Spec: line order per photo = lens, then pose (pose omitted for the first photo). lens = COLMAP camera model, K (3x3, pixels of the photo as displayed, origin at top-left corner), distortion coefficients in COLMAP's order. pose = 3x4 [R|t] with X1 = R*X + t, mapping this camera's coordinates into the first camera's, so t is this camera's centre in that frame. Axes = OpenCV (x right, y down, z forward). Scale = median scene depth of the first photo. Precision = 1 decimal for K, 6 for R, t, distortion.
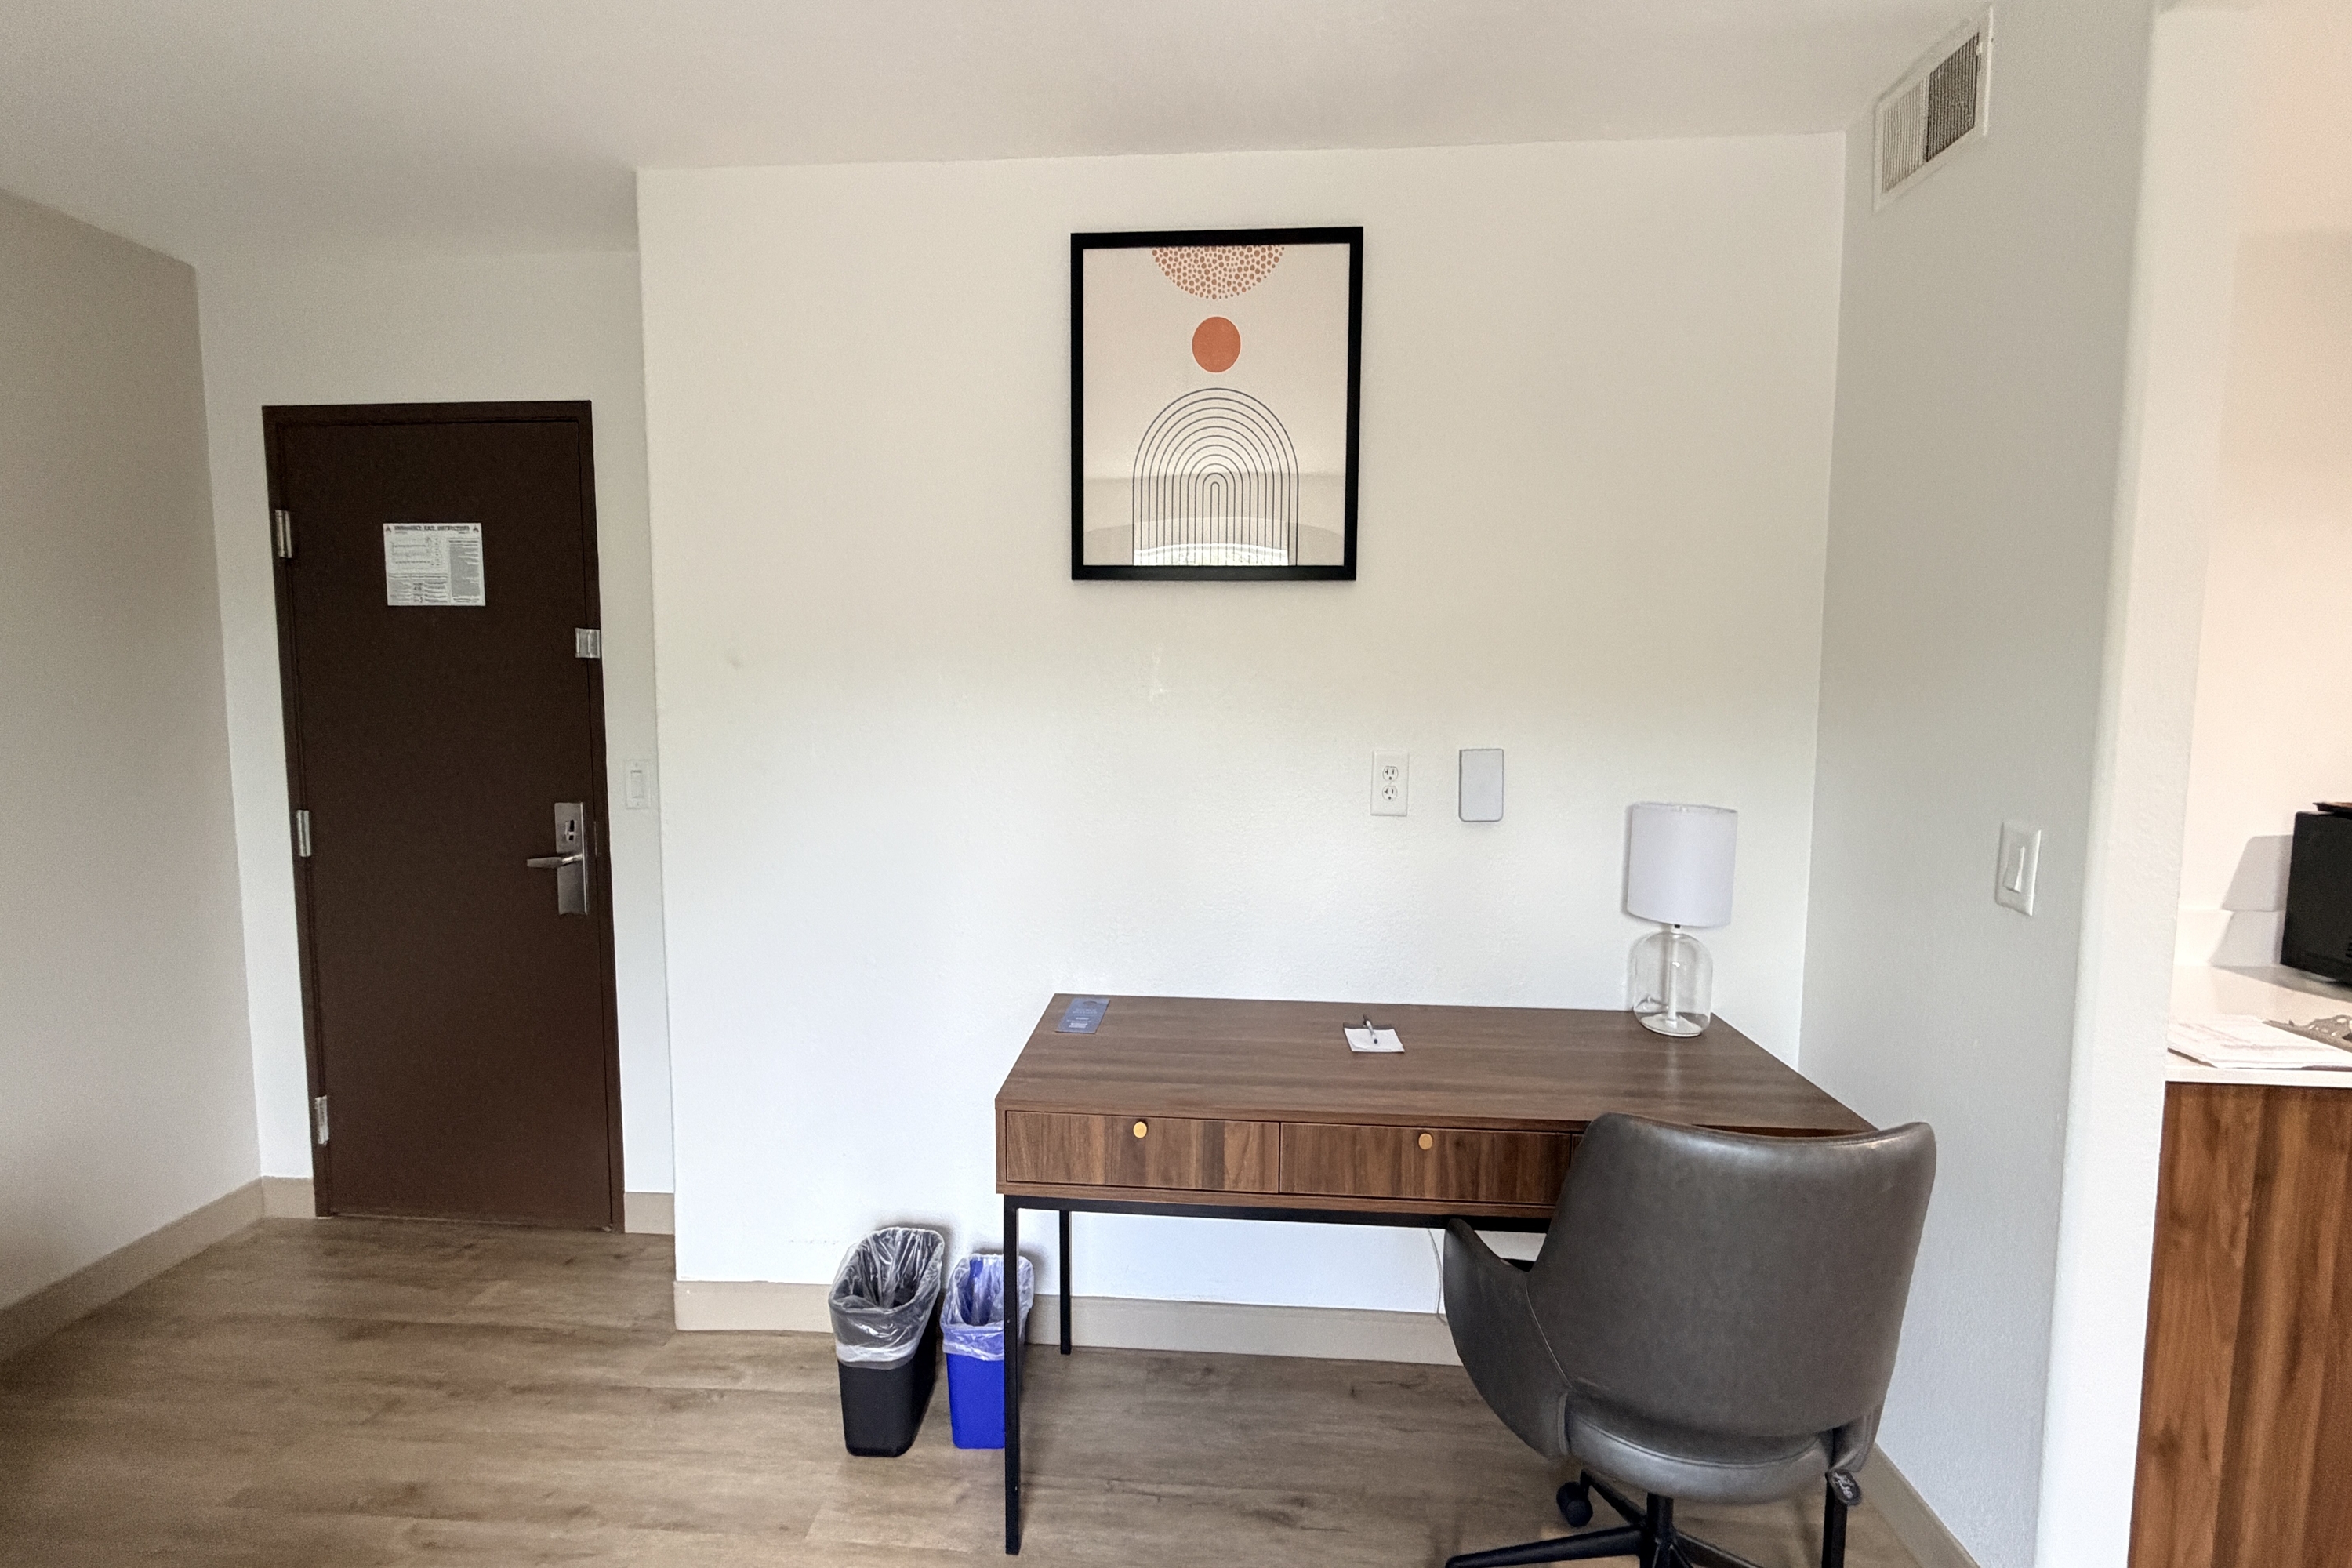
lens RADIAL K [[935.7, 0, 1172.2], [0, 935.7, 751.0], [0, 0, 1]] dist [-0.000434, 0.000412]
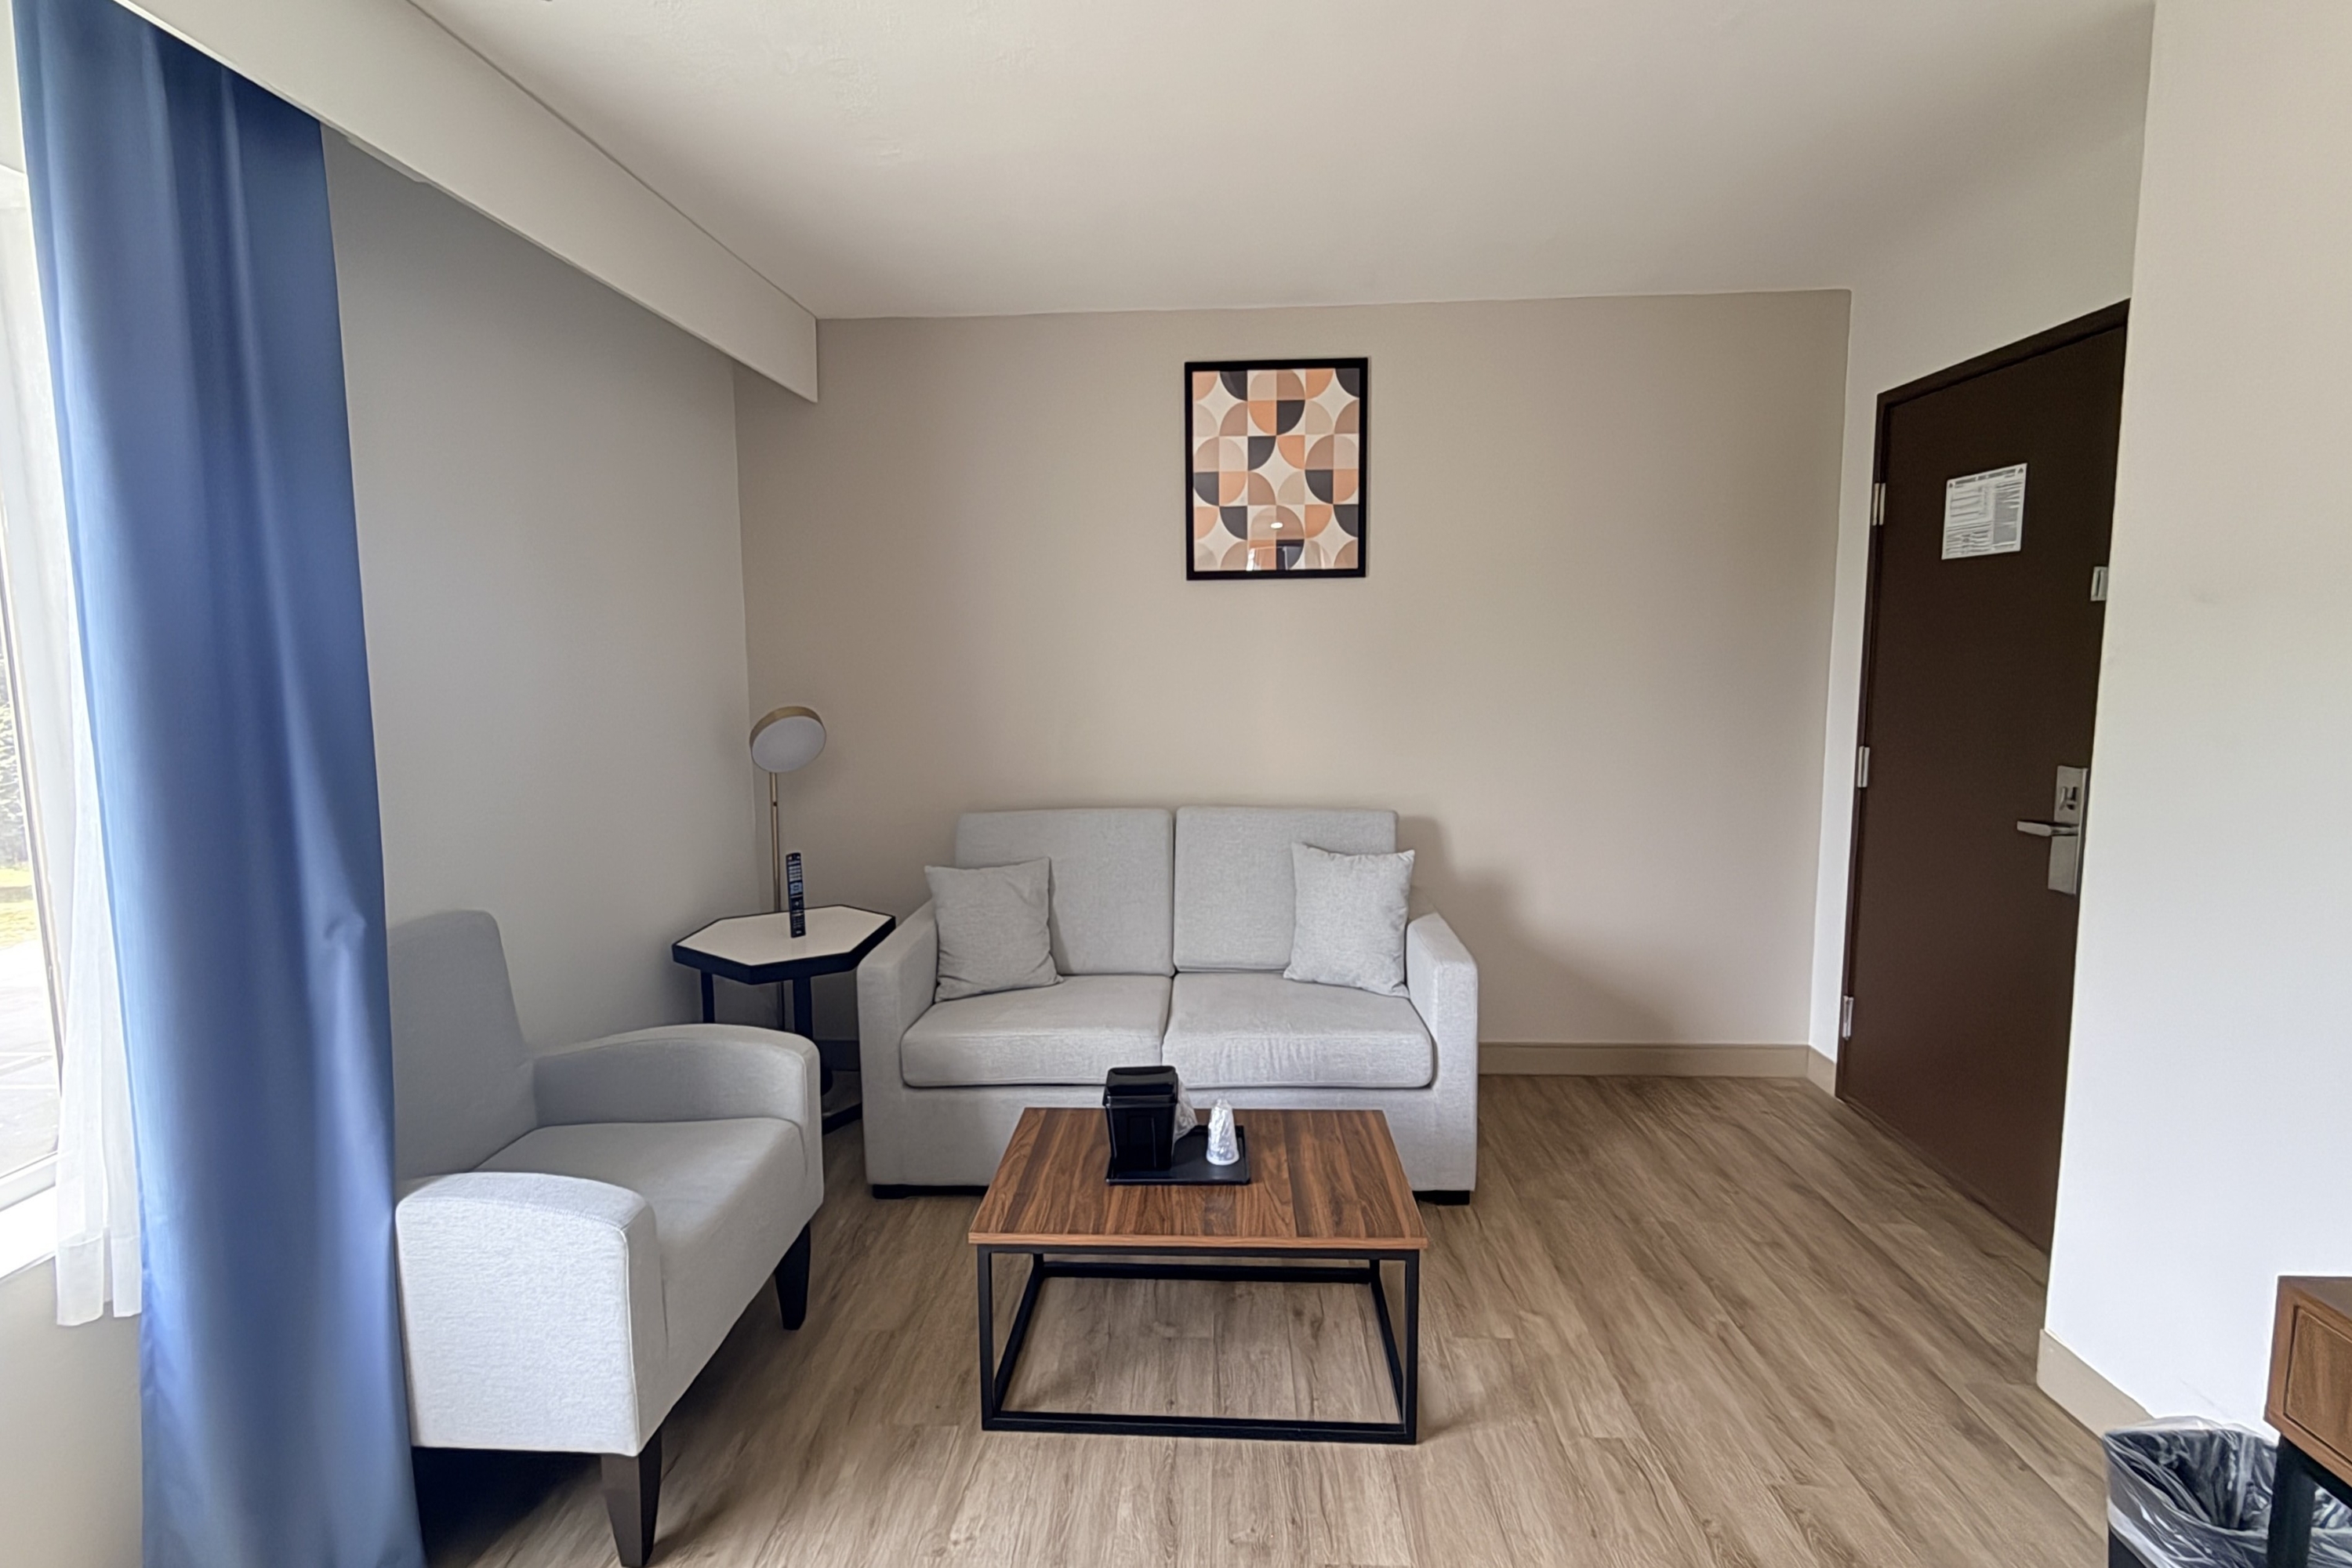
lens RADIAL K [[1000.6, 0, 1178.1], [0, 1000.6, 738.9], [0, 0, 1]] dist [-0.000762, -0.000059]
pose [[0.019038, 0.090391, -0.995724, 0.328757], [-0.058629, 0.994292, 0.089140, -0.007295], [0.998098, 0.056681, 0.024229, 0.161691]]
